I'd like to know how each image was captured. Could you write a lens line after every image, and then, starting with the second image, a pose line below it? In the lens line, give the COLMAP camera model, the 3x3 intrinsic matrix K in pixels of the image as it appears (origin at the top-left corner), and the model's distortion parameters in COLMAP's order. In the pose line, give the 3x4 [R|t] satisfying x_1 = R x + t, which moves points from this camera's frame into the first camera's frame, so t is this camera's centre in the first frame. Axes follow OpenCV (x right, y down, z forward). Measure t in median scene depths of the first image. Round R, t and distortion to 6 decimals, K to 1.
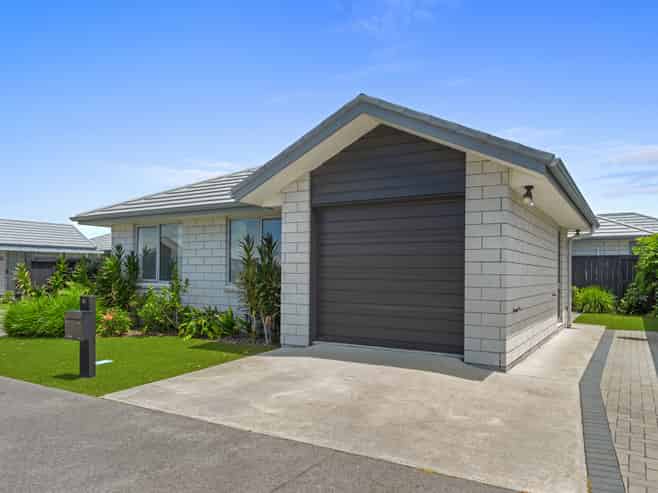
lens RADIAL K [[493.4, 0, 329.3], [0, 493.4, 243.4], [0, 0, 1]] dist [-0.000176, -0.001674]
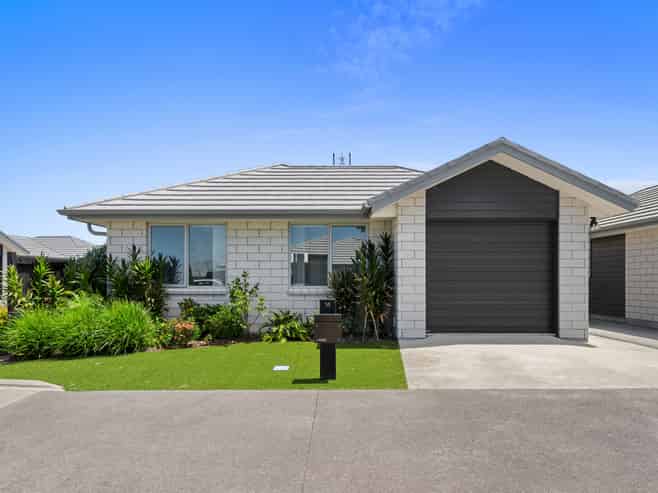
lens RADIAL K [[492.1, 0, 329.0], [0, 492.1, 246.5], [0, 0, 1]] dist [-0.006179, -0.000941]
pose [[0.856583, 0.025461, 0.515380, -0.848474], [-0.024994, 0.999657, -0.007845, 0.003914], [-0.515403, -0.006161, 0.856926, 0.108413]]
